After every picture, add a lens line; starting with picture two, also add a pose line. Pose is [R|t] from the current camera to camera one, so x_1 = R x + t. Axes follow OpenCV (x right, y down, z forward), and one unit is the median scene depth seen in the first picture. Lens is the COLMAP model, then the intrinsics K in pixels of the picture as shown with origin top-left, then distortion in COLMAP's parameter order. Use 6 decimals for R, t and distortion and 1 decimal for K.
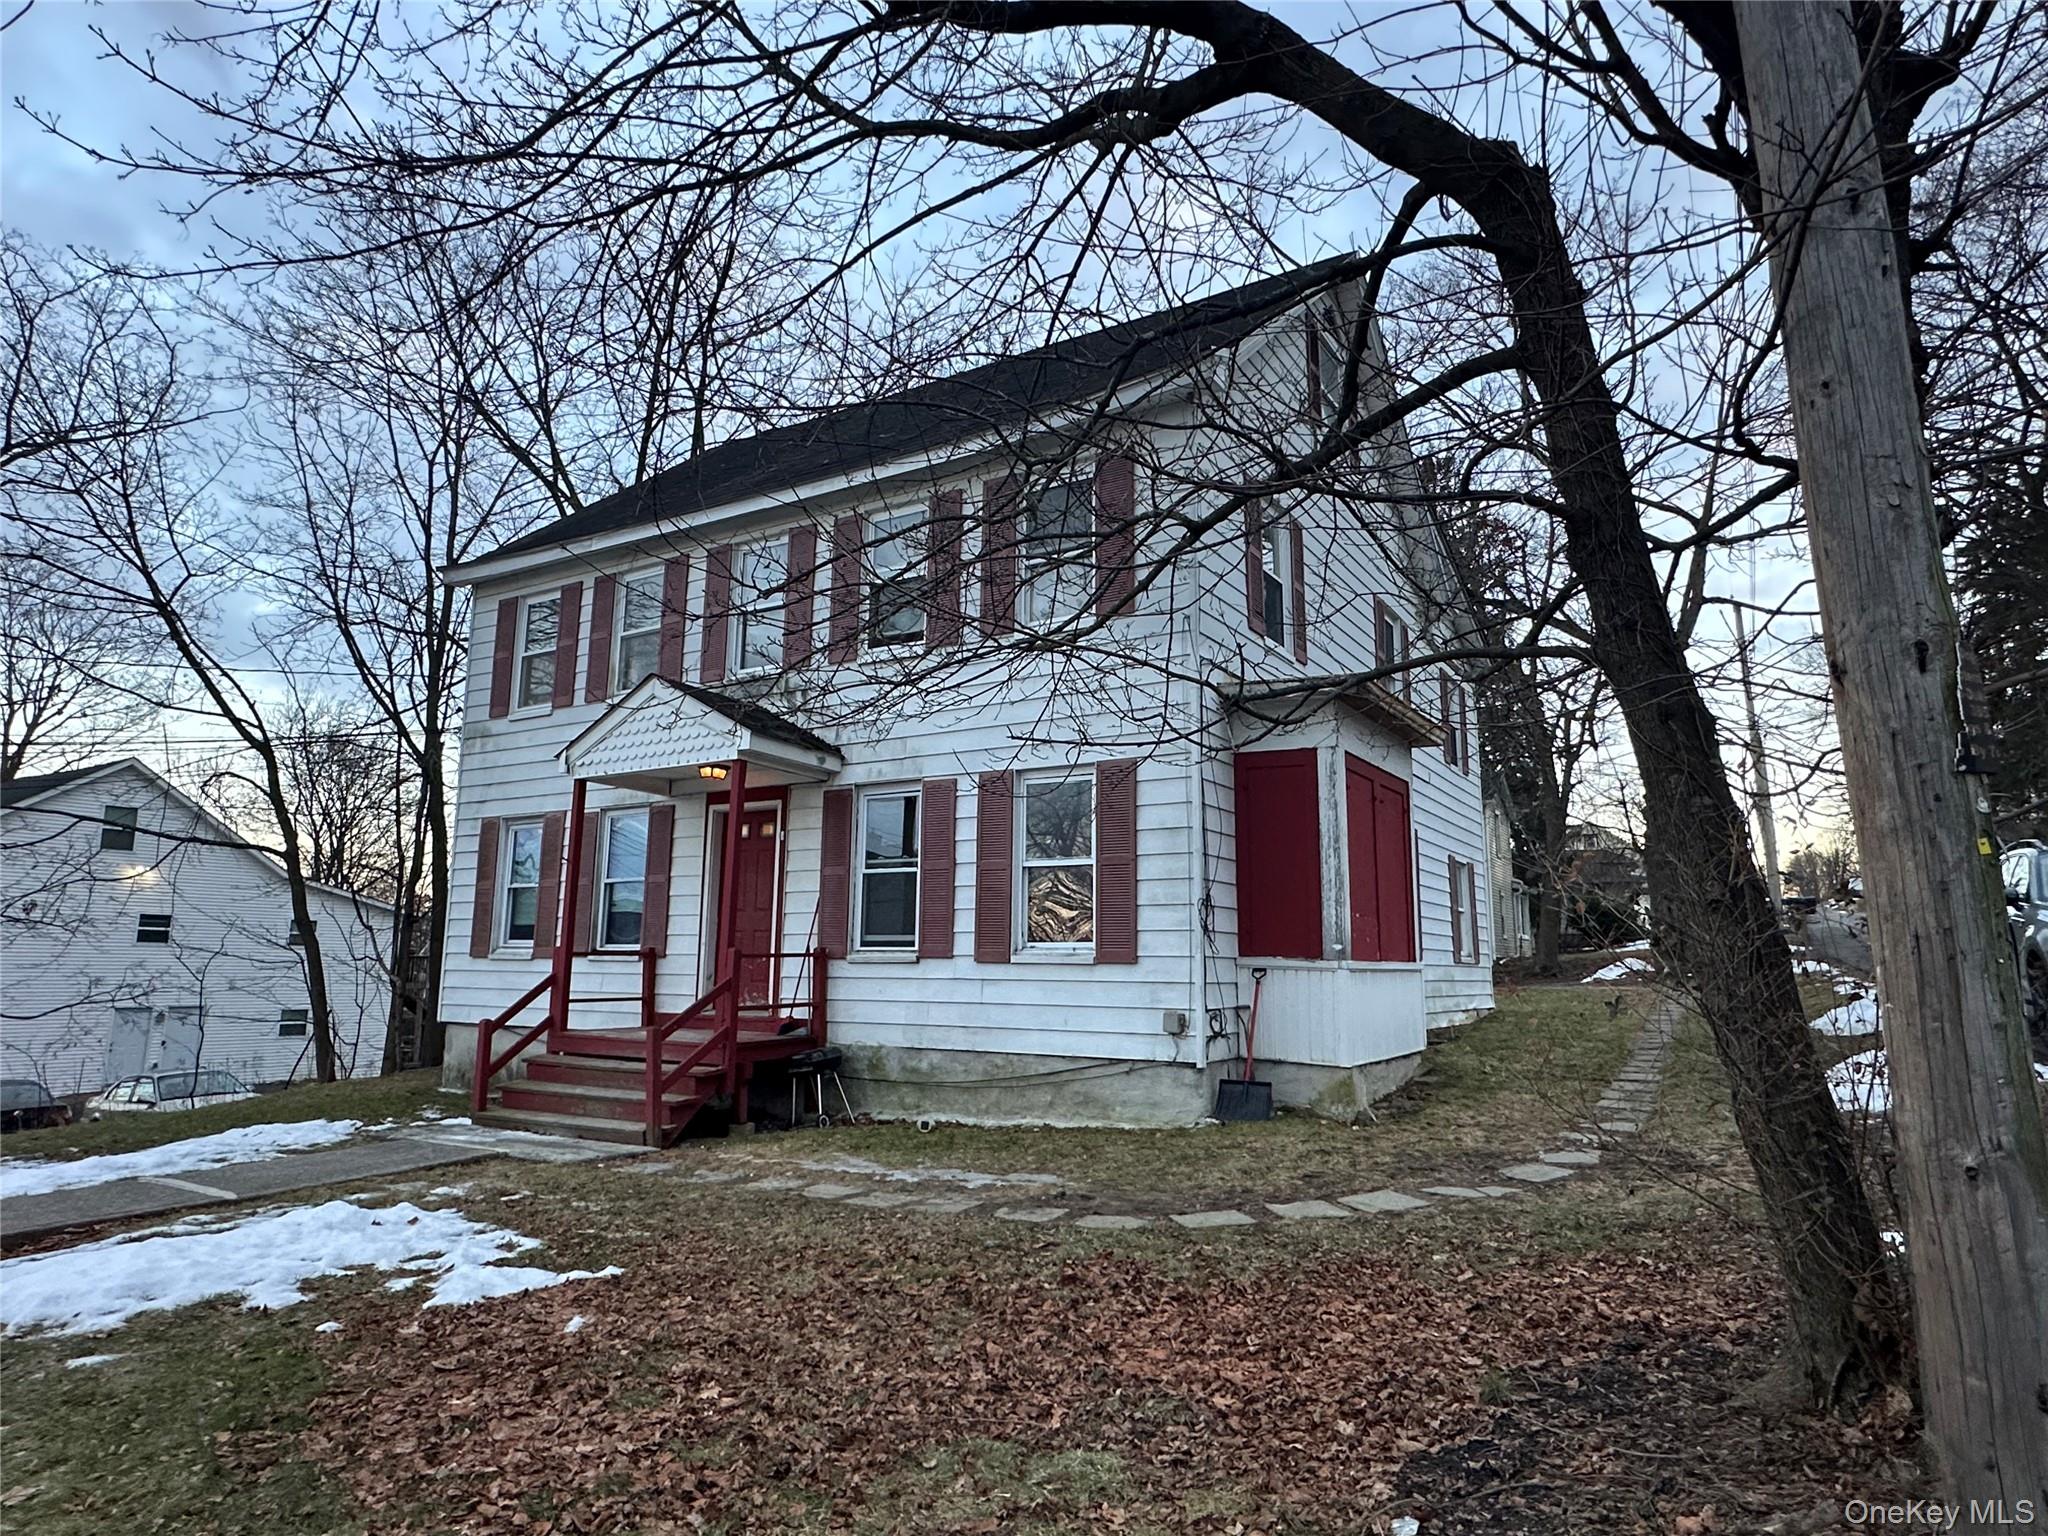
lens RADIAL K [[1222.1, 0, 1024.6], [0, 1222.1, 782.6], [0, 0, 1]] dist [-0.008118, 0.000085]
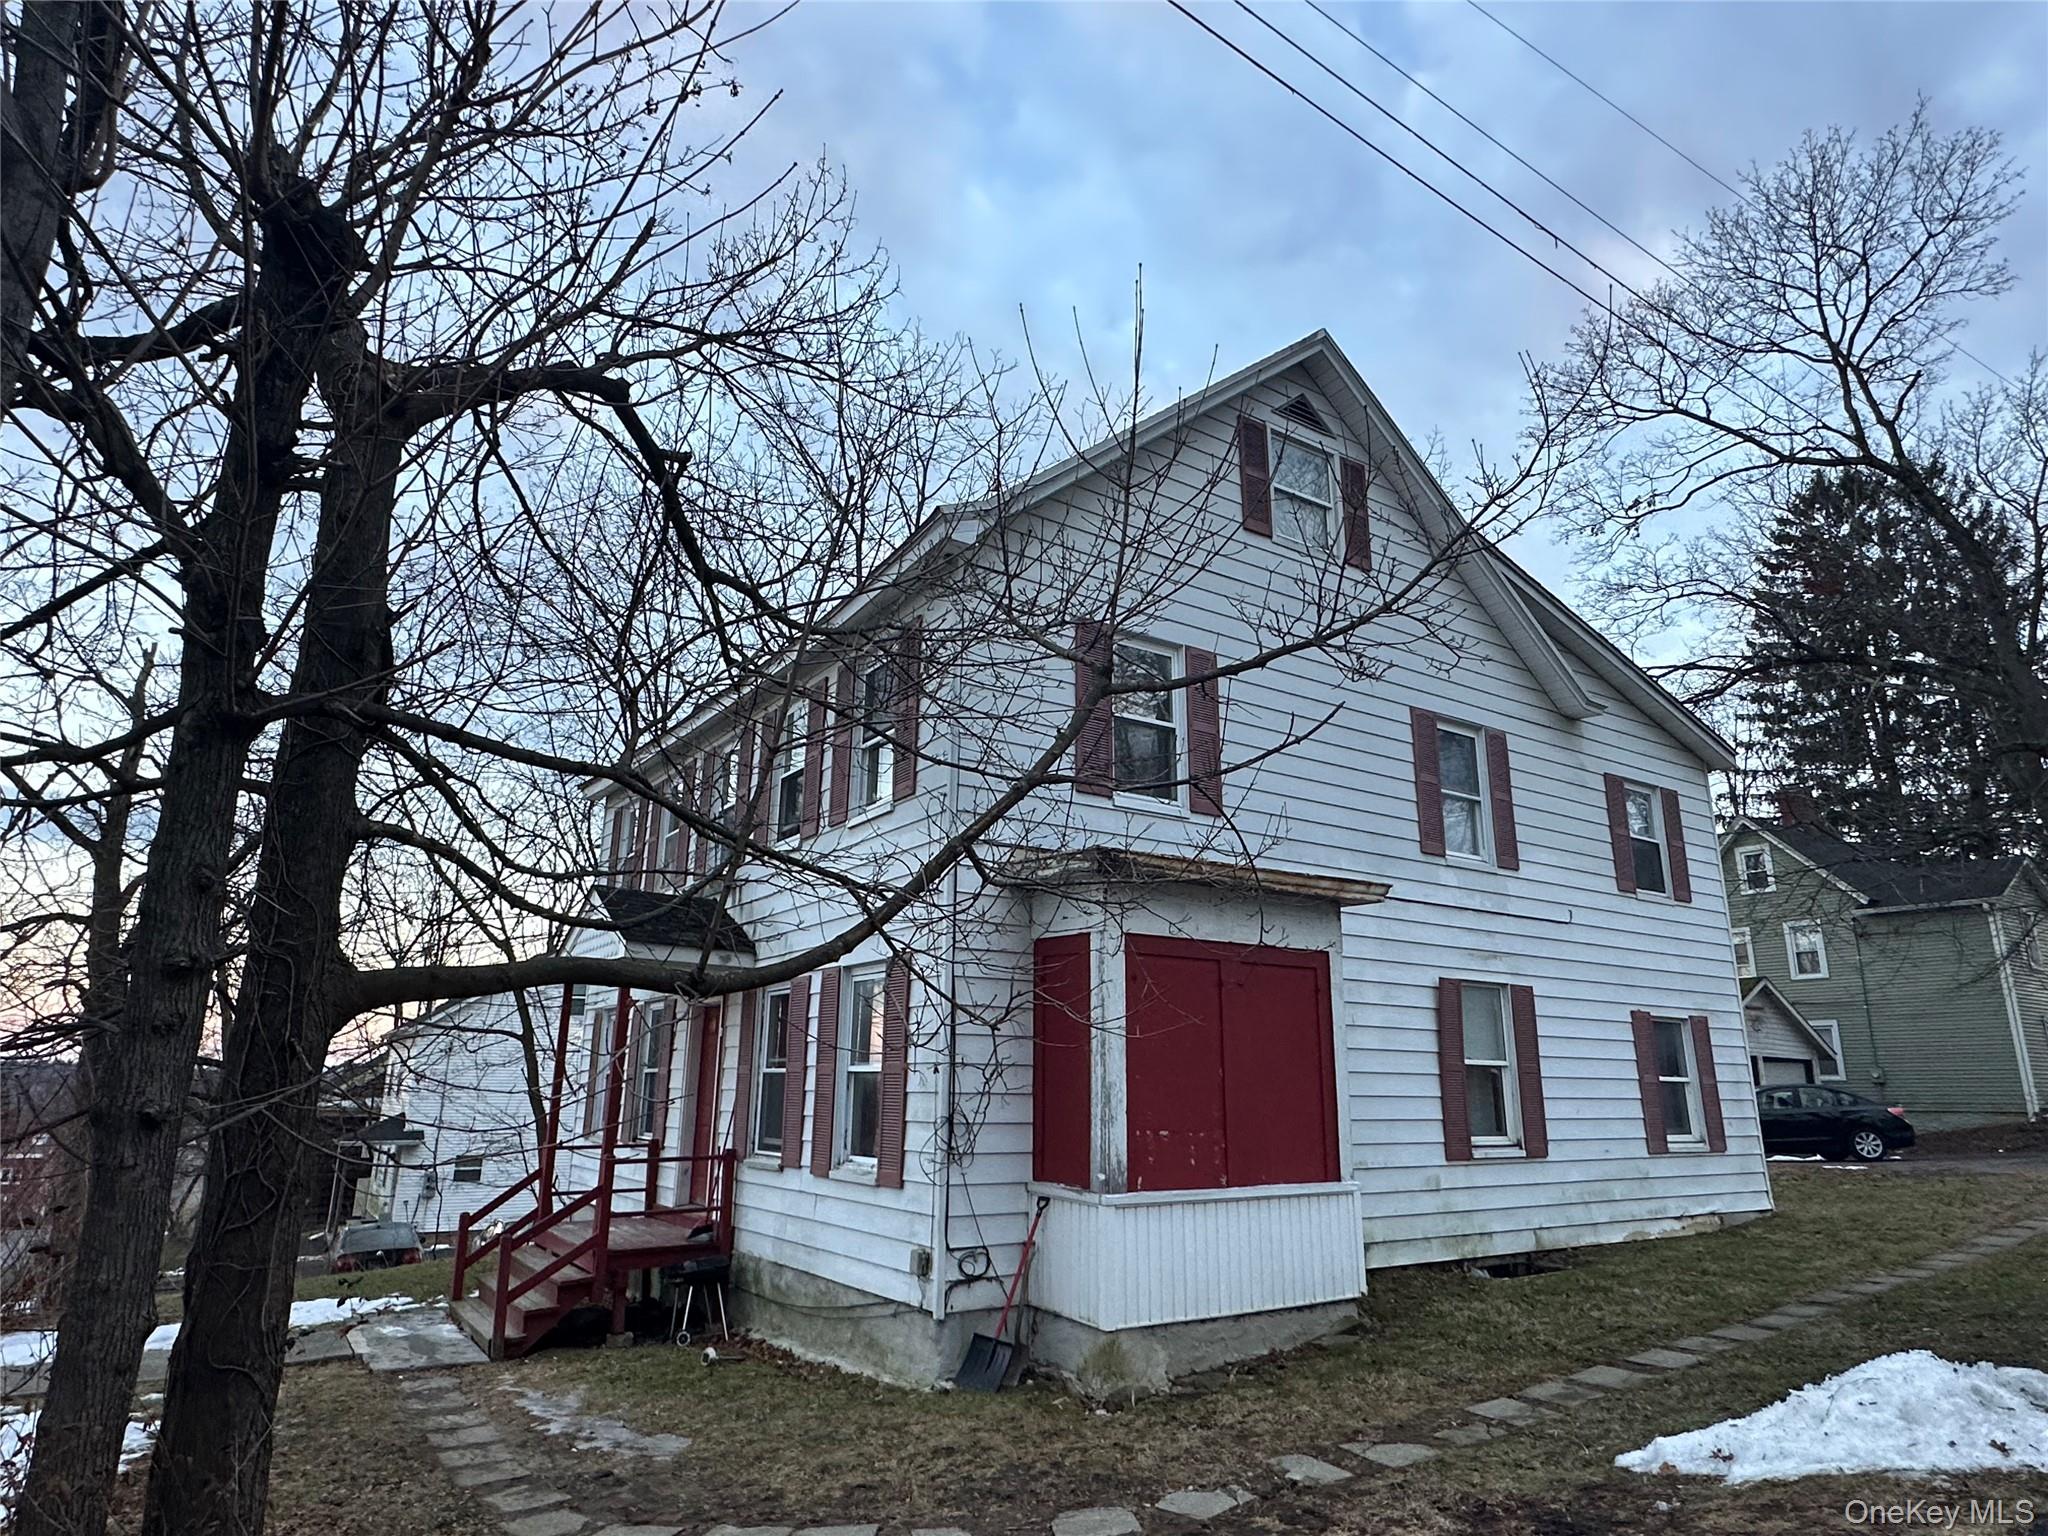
lens RADIAL K [[1222.1, 0, 1022.9], [0, 1222.1, 755.2], [0, 0, 1]] dist [-0.008118, 0.000085]
pose [[0.912488, -0.108492, -0.394456, 0.508932], [0.058800, 0.988964, -0.135987, -0.035142], [0.404857, 0.100892, 0.908797, 0.173900]]
